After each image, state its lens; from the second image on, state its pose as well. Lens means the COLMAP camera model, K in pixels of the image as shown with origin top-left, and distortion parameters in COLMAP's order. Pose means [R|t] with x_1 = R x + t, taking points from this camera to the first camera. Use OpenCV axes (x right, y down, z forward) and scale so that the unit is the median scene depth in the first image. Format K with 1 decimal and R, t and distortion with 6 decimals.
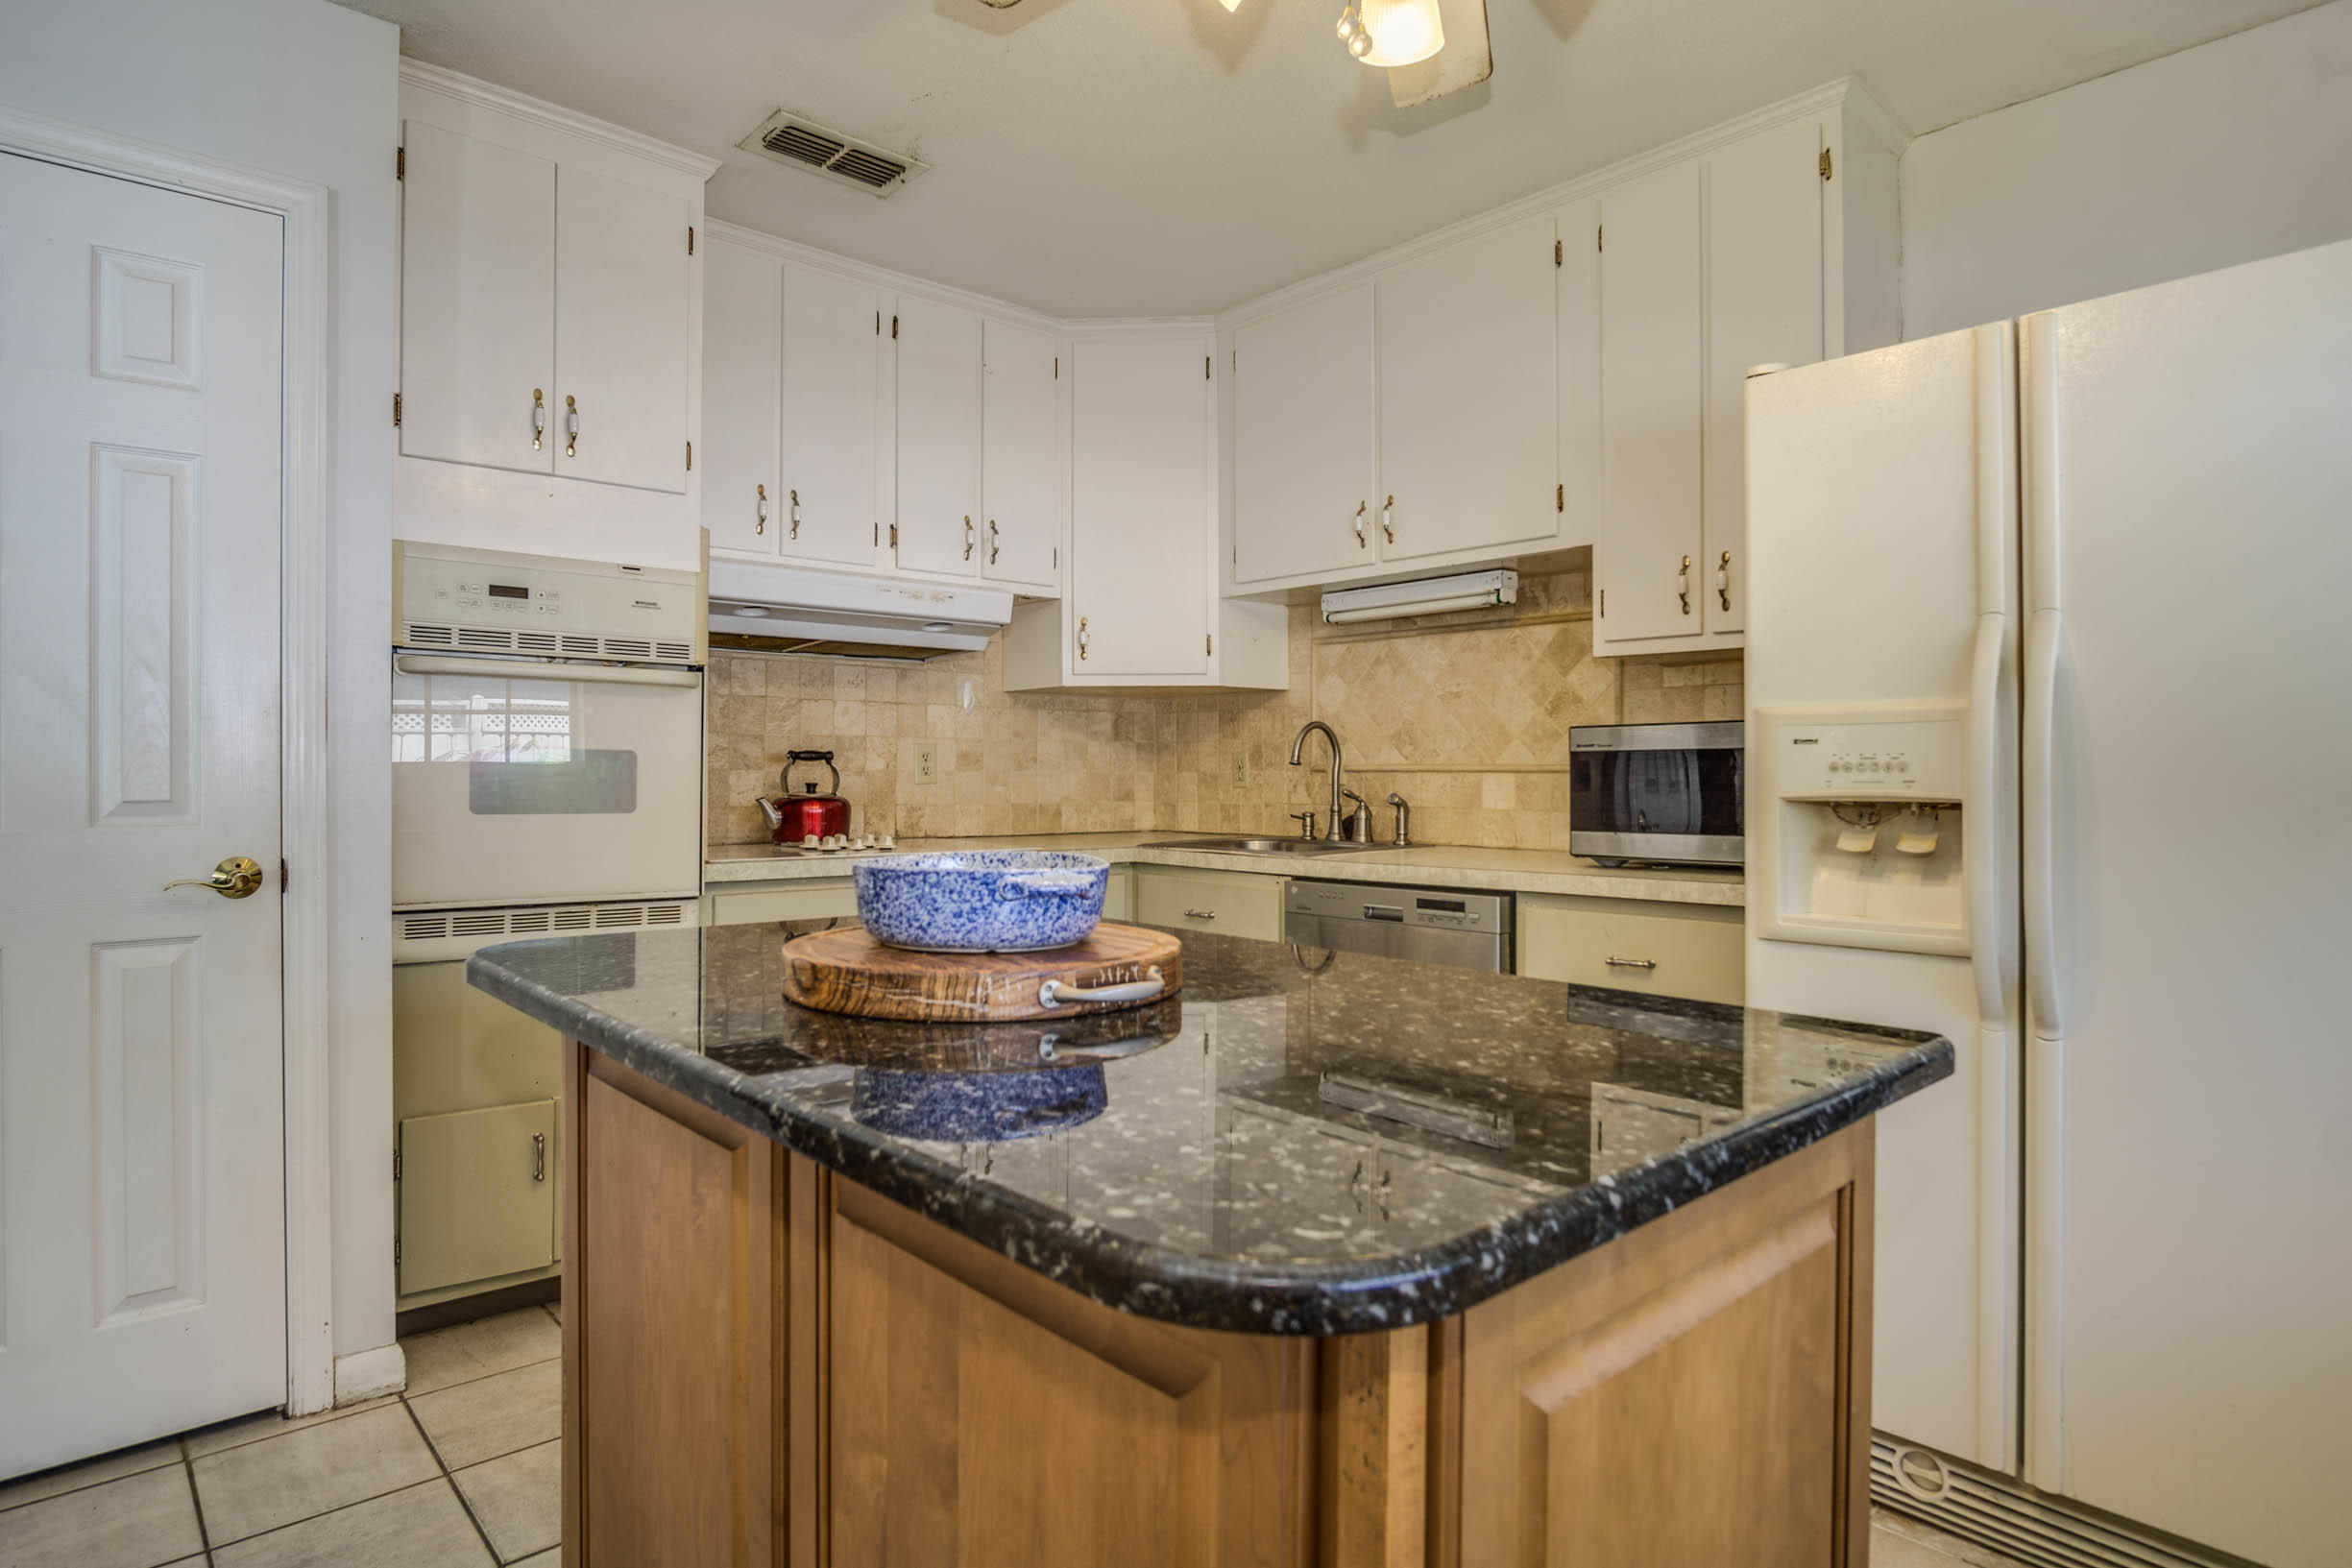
lens RADIAL K [[1293.6, 0, 1163.8], [0, 1293.6, 776.4], [0, 0, 1]] dist [-0.008091, -0.000268]
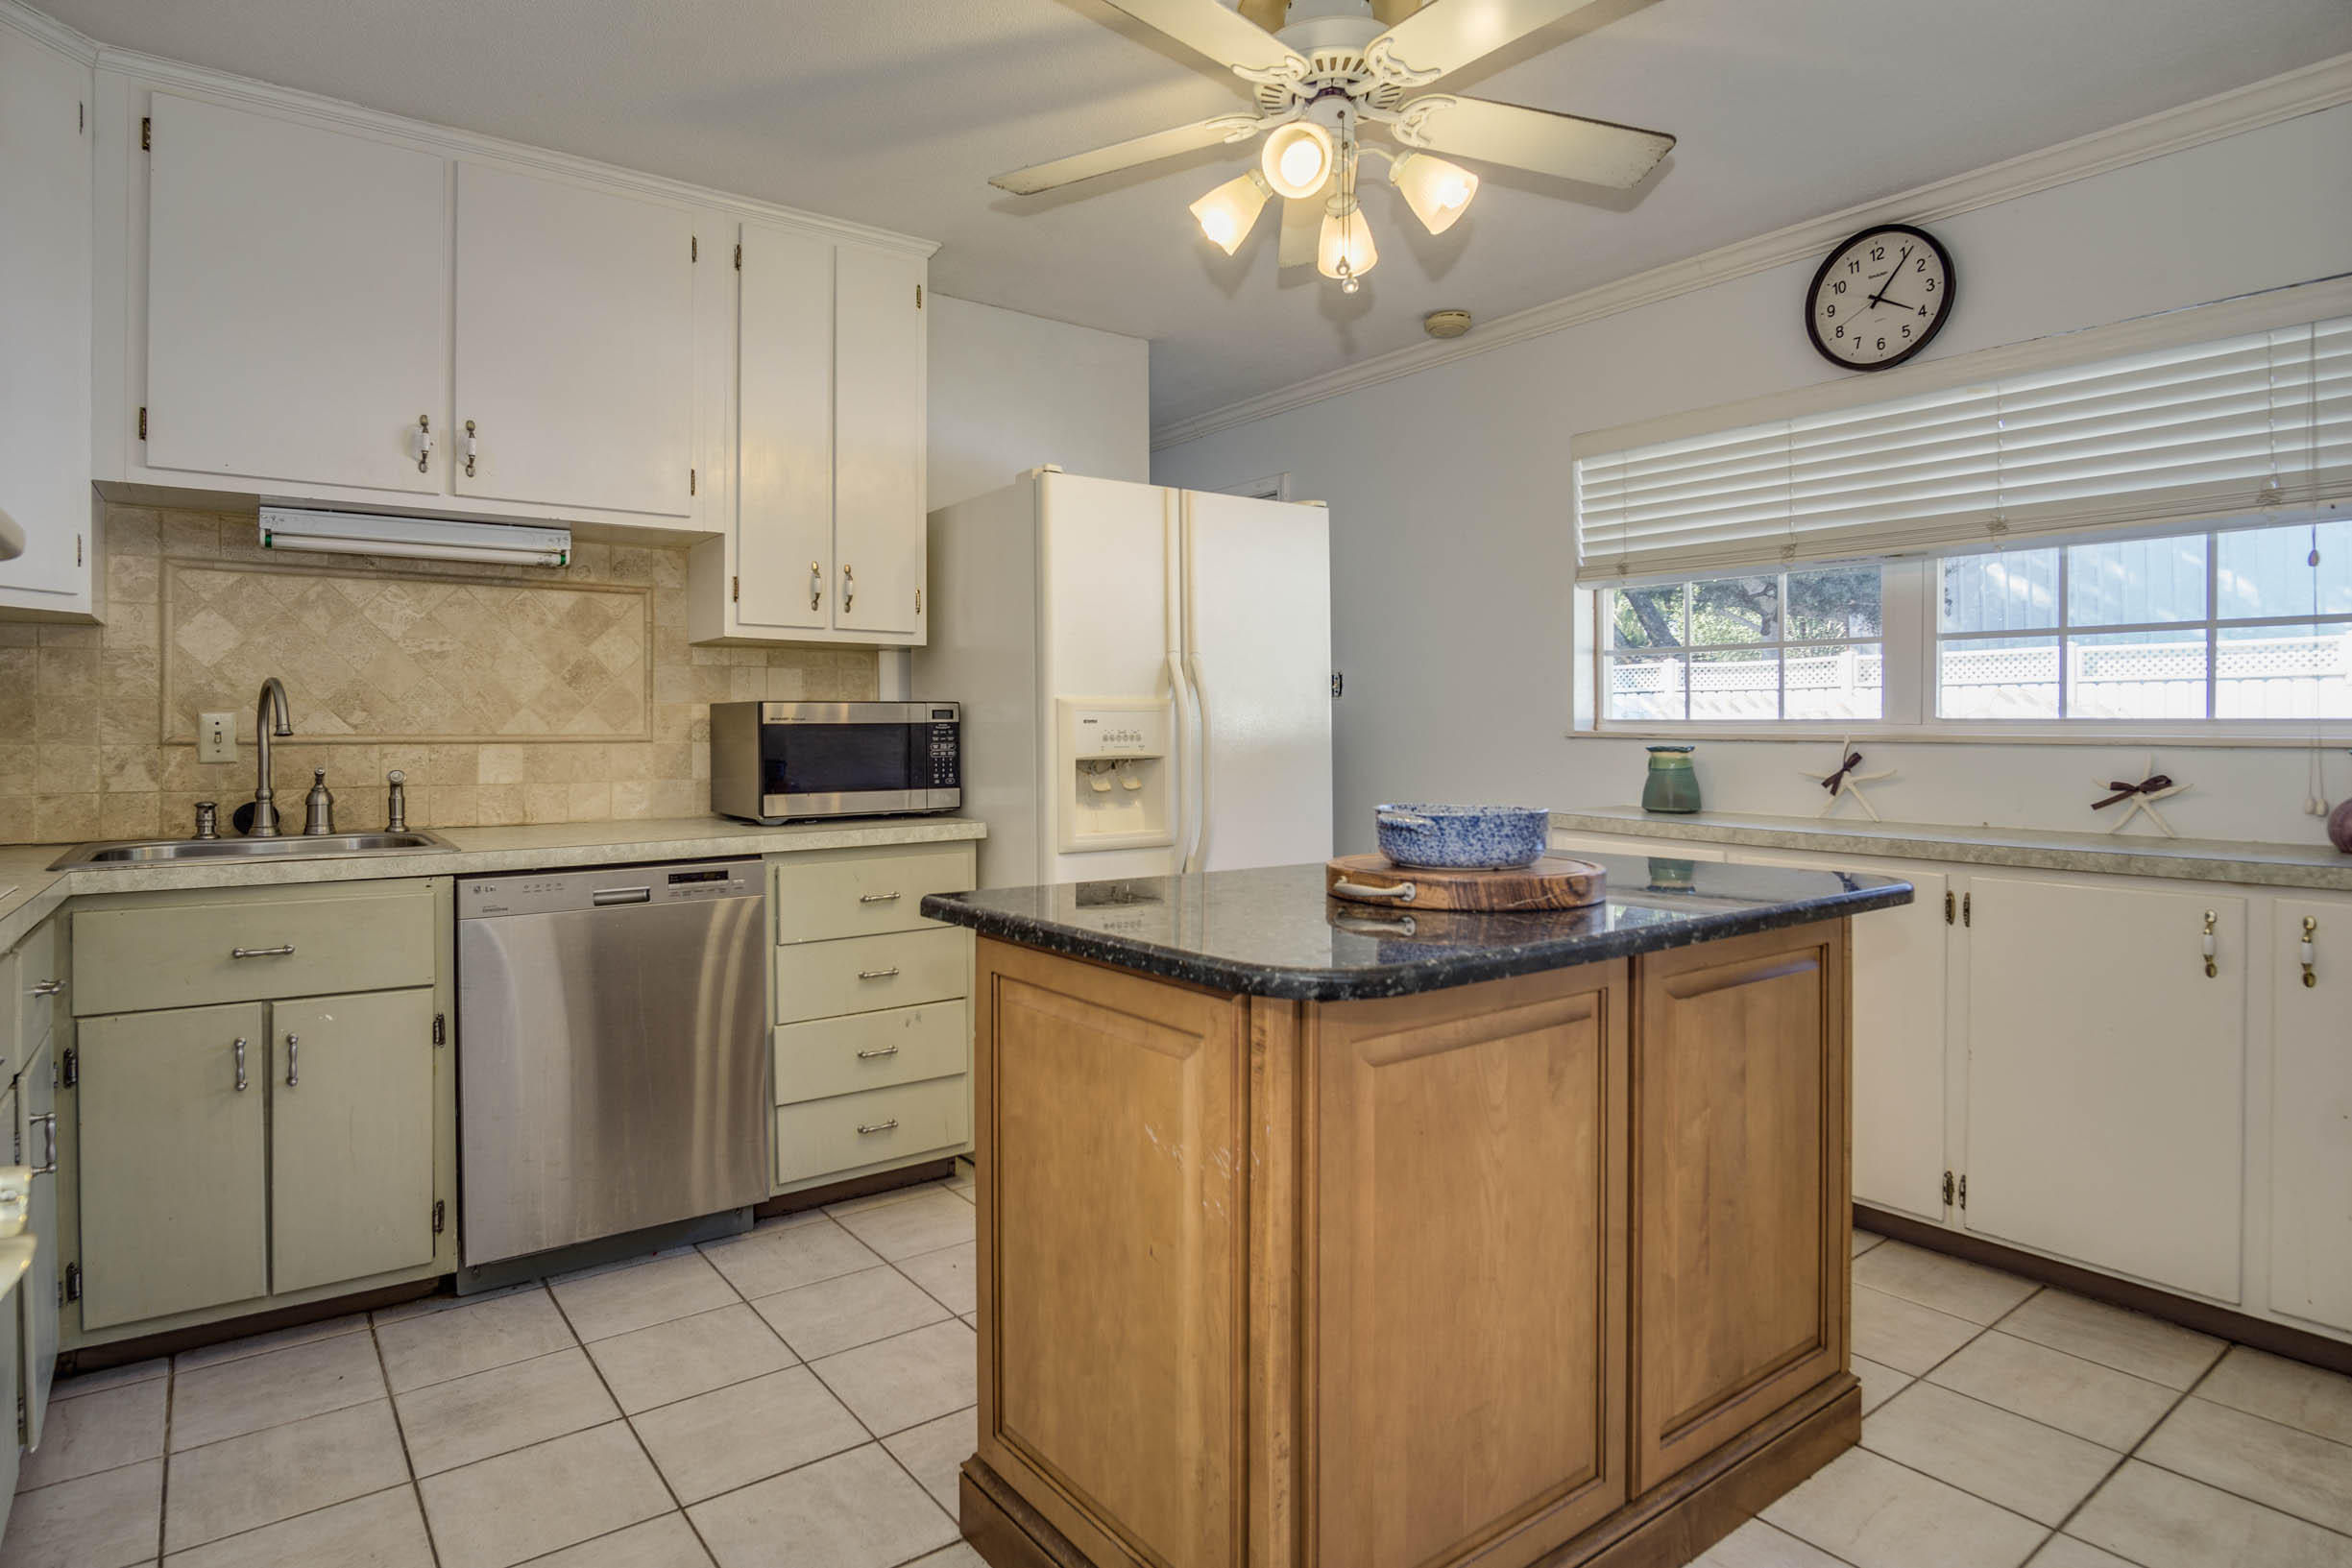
lens RADIAL K [[1293.6, 0, 1162.4], [0, 1293.6, 763.1], [0, 0, 1]] dist [-0.008091, -0.000268]
pose [[0.098339, -0.025061, 0.994837, -0.622445], [0.006653, 0.999677, 0.024525, -0.008710], [-0.995131, 0.004207, 0.098474, 0.454109]]
